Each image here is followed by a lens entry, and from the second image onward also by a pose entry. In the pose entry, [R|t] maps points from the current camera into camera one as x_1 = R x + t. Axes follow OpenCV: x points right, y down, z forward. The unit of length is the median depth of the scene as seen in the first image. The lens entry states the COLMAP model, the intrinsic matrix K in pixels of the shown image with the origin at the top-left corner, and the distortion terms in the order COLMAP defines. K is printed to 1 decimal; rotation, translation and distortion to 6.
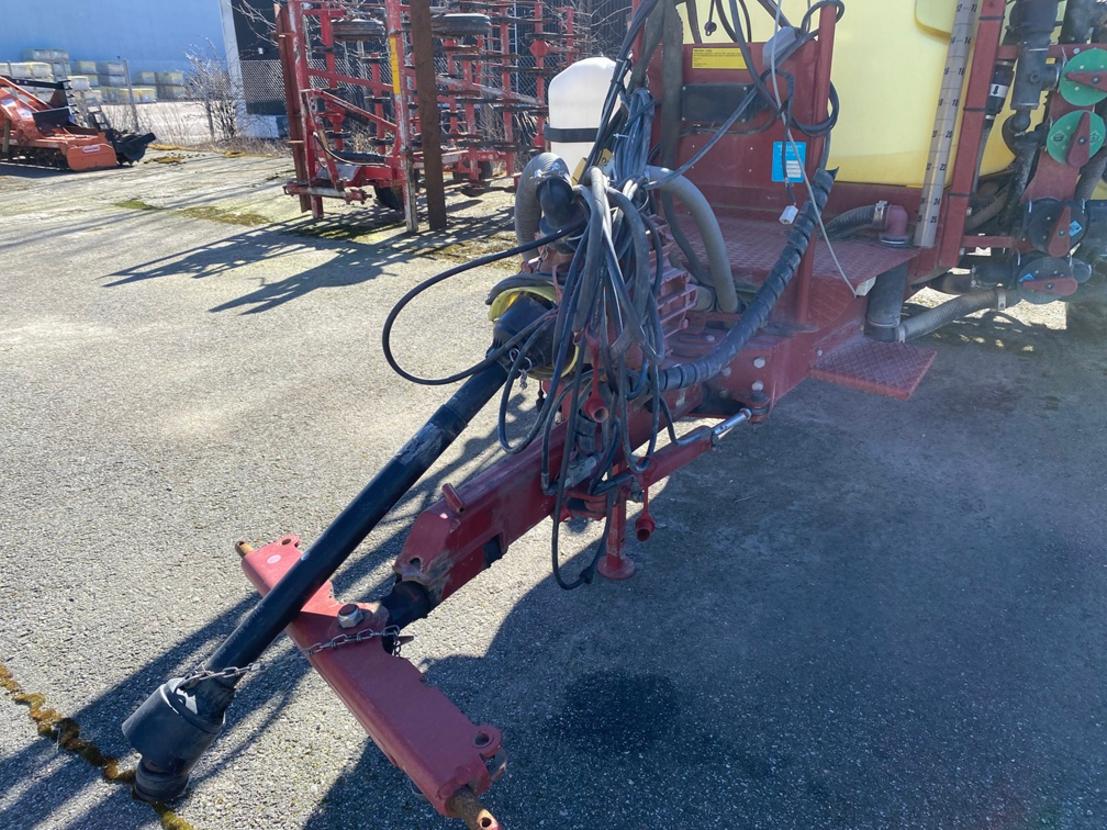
lens RADIAL K [[832.1, 0, 556.8], [0, 832.1, 400.0], [0, 0, 1]] dist [0.088715, -0.068890]
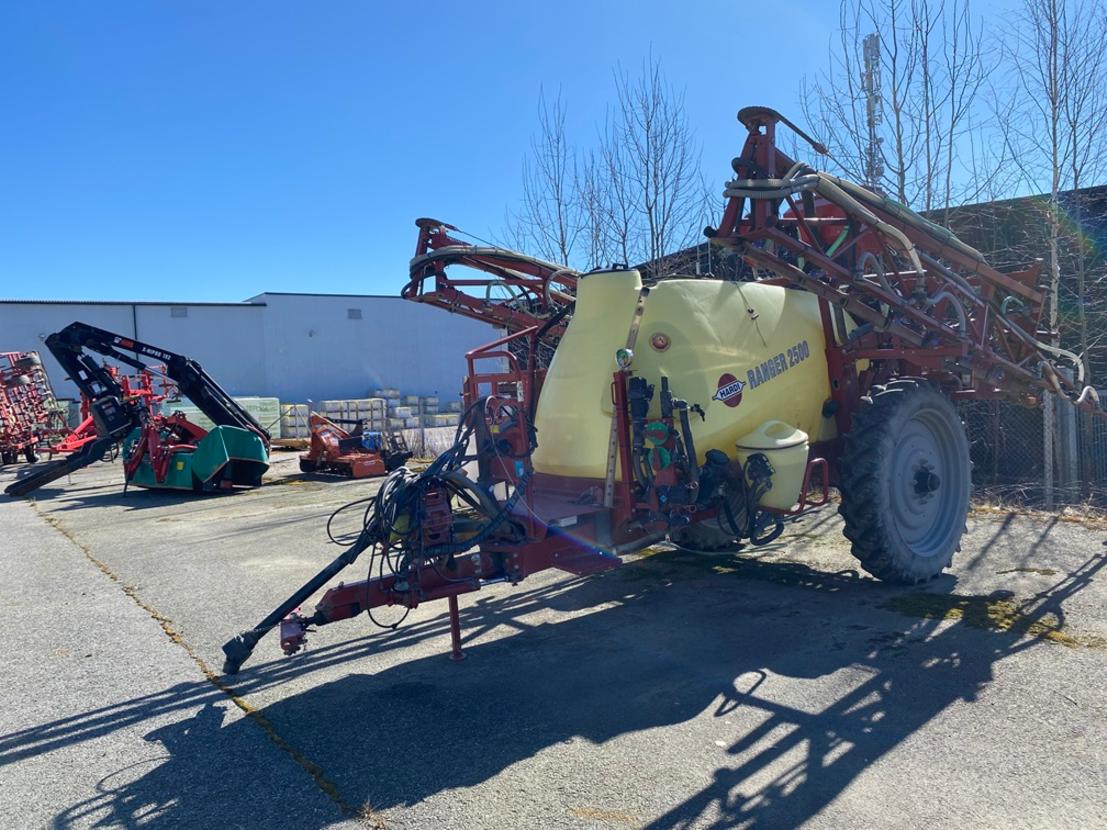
lens RADIAL K [[847.0, 0, 551.6], [0, 847.0, 412.0], [0, 0, 1]] dist [0.030539, -0.037668]
pose [[0.947633, -0.023630, -0.318485, 0.199418], [-0.085244, 0.942361, -0.323557, 0.059319], [0.307773, 0.333762, 0.890999, -0.204017]]
